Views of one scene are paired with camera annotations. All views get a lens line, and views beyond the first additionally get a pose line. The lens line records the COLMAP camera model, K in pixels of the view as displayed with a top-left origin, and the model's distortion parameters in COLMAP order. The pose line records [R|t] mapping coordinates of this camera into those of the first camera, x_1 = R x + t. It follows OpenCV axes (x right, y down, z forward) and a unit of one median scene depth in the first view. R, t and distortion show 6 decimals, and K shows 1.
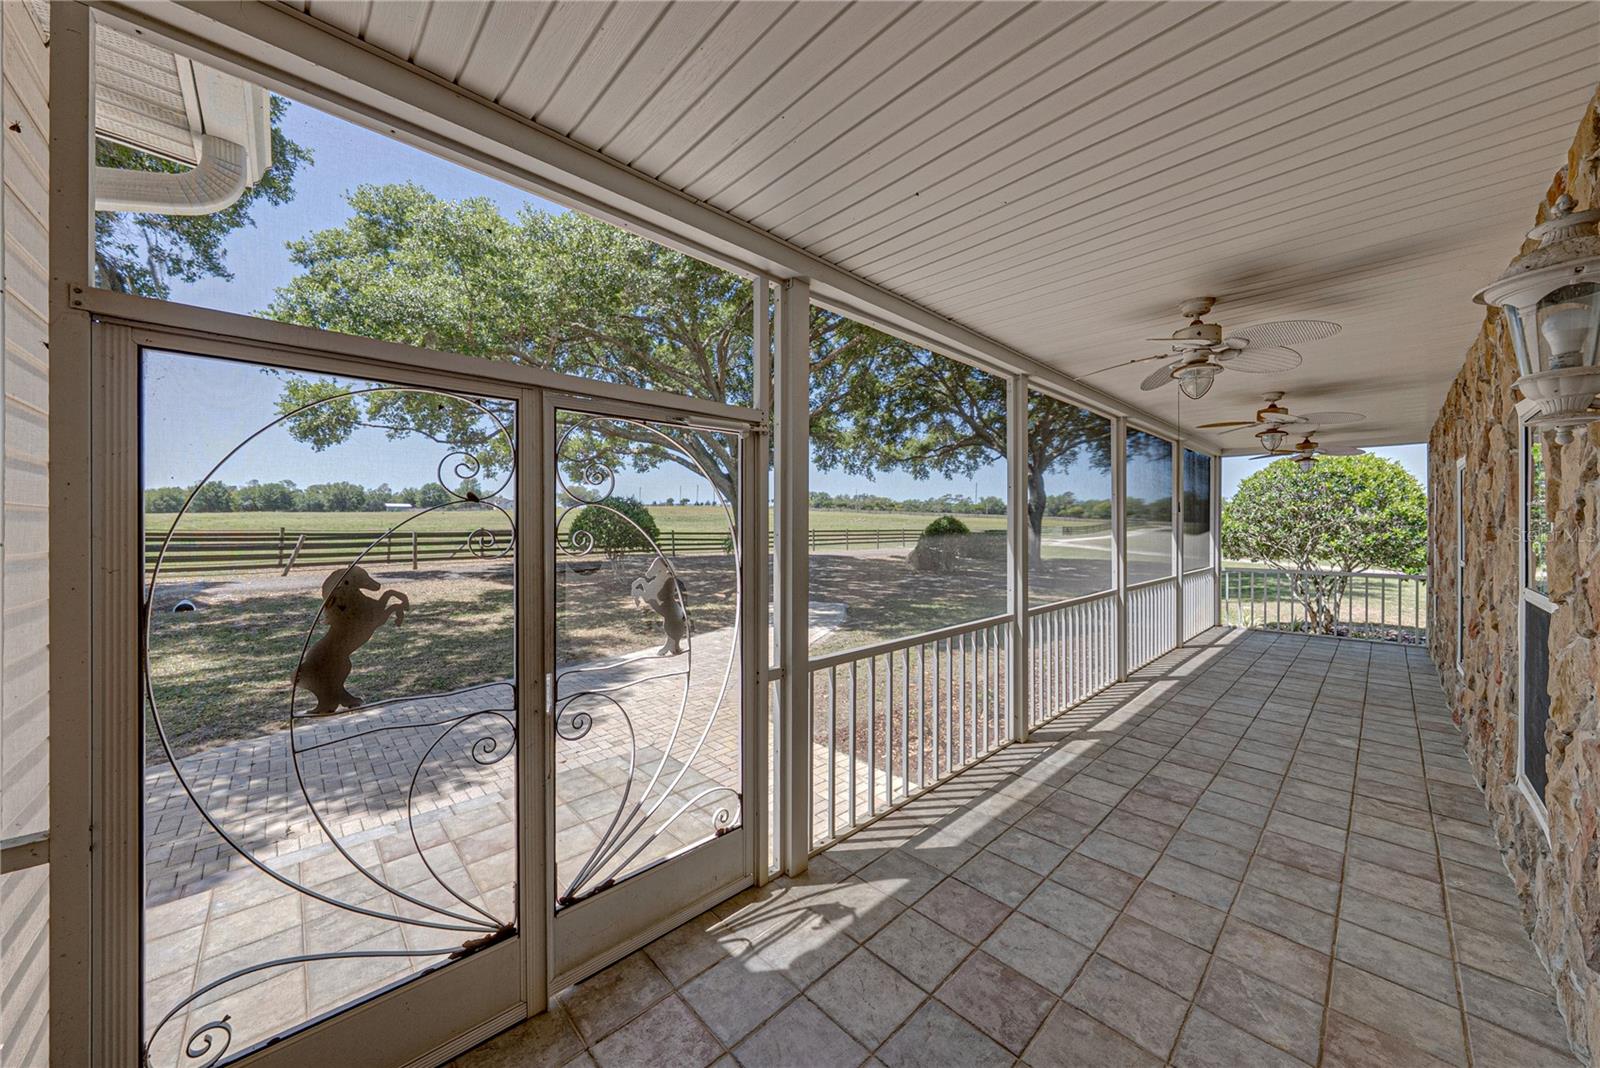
lens RADIAL K [[551.8, 0, 801.1], [0, 551.8, 523.8], [0, 0, 1]] dist [0.002011, 0.000062]
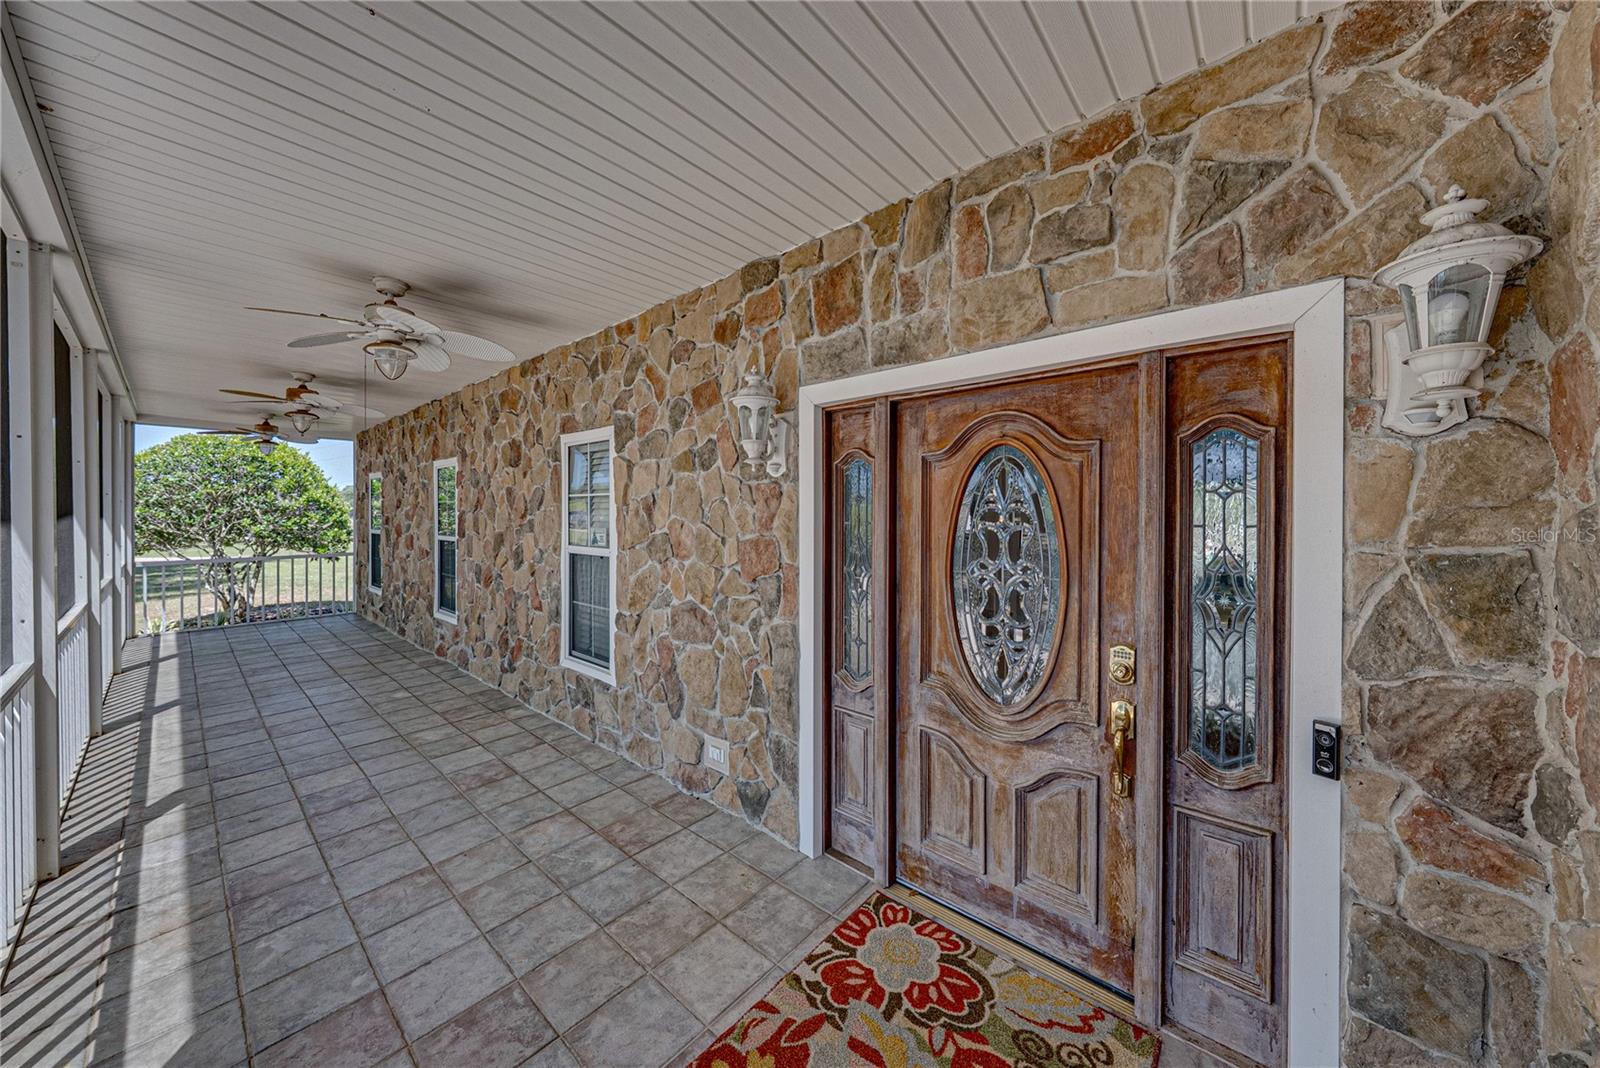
lens RADIAL K [[551.8, 0, 800.0], [0, 551.8, 529.9], [0, 0, 1]] dist [0.002011, 0.000062]
pose [[-0.095001, -0.030278, 0.995017, -0.270450], [-0.005611, 0.999538, 0.029880, 0.006317], [-0.995461, -0.002744, -0.095127, 0.289520]]
